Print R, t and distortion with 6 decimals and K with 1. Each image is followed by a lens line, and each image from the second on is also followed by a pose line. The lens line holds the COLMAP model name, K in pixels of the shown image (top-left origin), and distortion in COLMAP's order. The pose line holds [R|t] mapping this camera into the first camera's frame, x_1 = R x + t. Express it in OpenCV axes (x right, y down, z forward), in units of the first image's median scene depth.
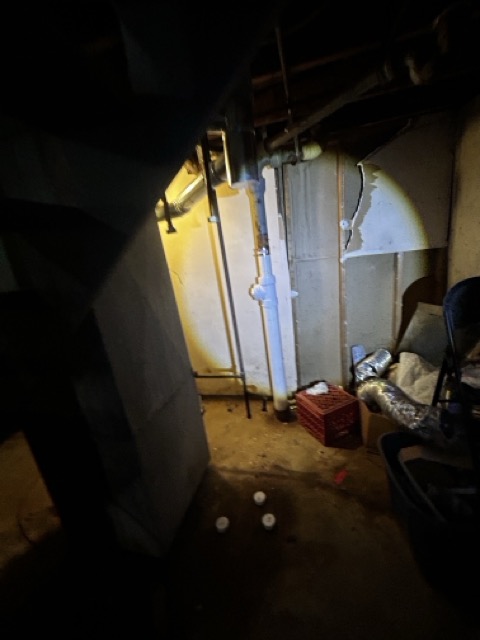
lens RADIAL K [[260.9, 0, 240.9], [0, 260.9, 318.0], [0, 0, 1]] dist [0.000811, 0.000028]
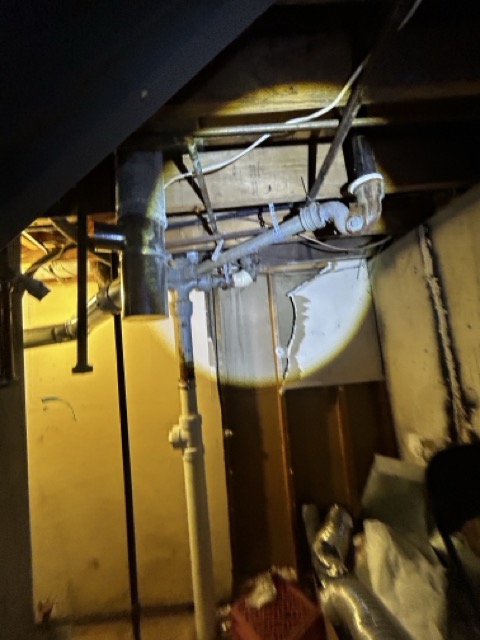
lens RADIAL K [[260.9, 0, 239.0], [0, 260.9, 318.8], [0, 0, 1]] dist [0.000811, 0.000028]
pose [[0.974405, 0.065782, 0.214962, 0.053429], [0.020292, 0.926586, -0.375535, -0.130381], [-0.223884, 0.370285, 0.901535, 0.171990]]
